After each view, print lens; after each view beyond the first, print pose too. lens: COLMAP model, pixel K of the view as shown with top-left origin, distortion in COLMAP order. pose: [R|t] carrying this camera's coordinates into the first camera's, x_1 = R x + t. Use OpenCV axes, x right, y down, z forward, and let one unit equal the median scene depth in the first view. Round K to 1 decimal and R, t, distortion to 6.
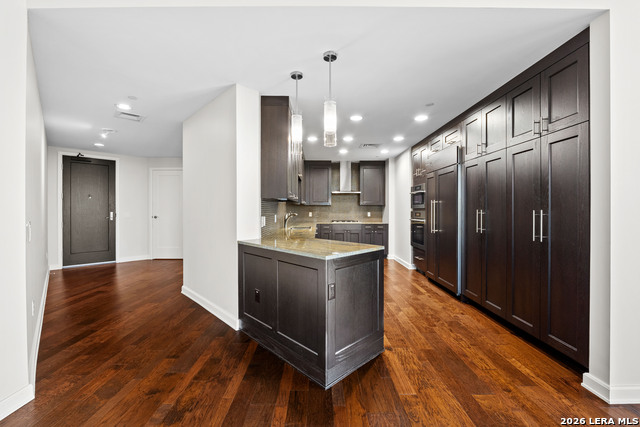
lens RADIAL K [[263.5, 0, 320.8], [0, 263.5, 210.5], [0, 0, 1]] dist [-0.011808, 0.000865]
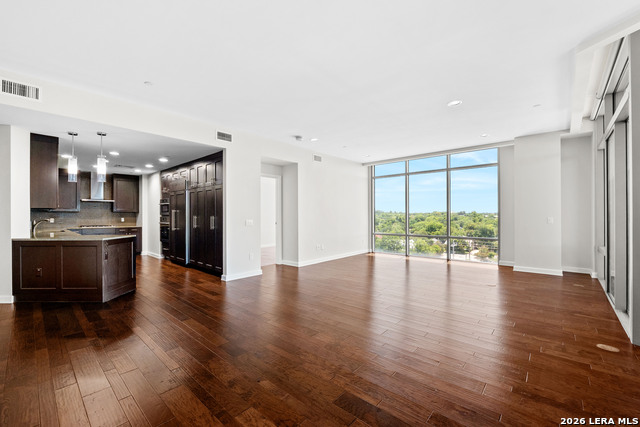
lens RADIAL K [[263.5, 0, 320.7], [0, 263.5, 217.2], [0, 0, 1]] dist [-0.011808, 0.000865]
pose [[0.668708, -0.004006, 0.743514, -0.114549], [0.001099, 0.999990, 0.004399, -0.000732], [-0.743524, -0.002125, 0.668706, -0.528549]]
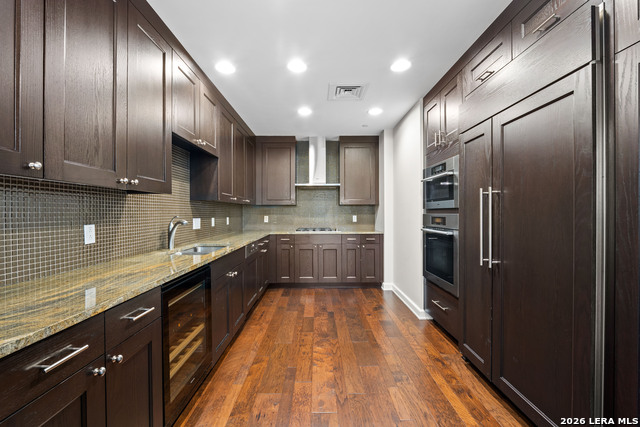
lens RADIAL K [[263.5, 0, 319.0], [0, 263.5, 213.5], [0, 0, 1]] dist [-0.011808, 0.000865]
pose [[0.999991, -0.002443, -0.003566, 0.120154], [0.002447, 0.999996, 0.001030, 0.000669], [0.003563, -0.001038, 0.999993, 0.422681]]
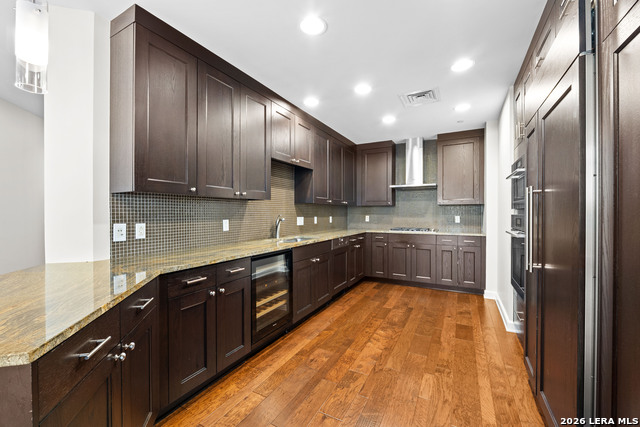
lens RADIAL K [[263.5, 0, 316.4], [0, 263.5, 212.9], [0, 0, 1]] dist [-0.011808, 0.000865]
pose [[0.871407, 0.000654, -0.490560, 0.246514], [-0.001463, 0.999998, -0.001265, 0.000470], [0.490559, 0.001820, 0.871406, 0.368279]]
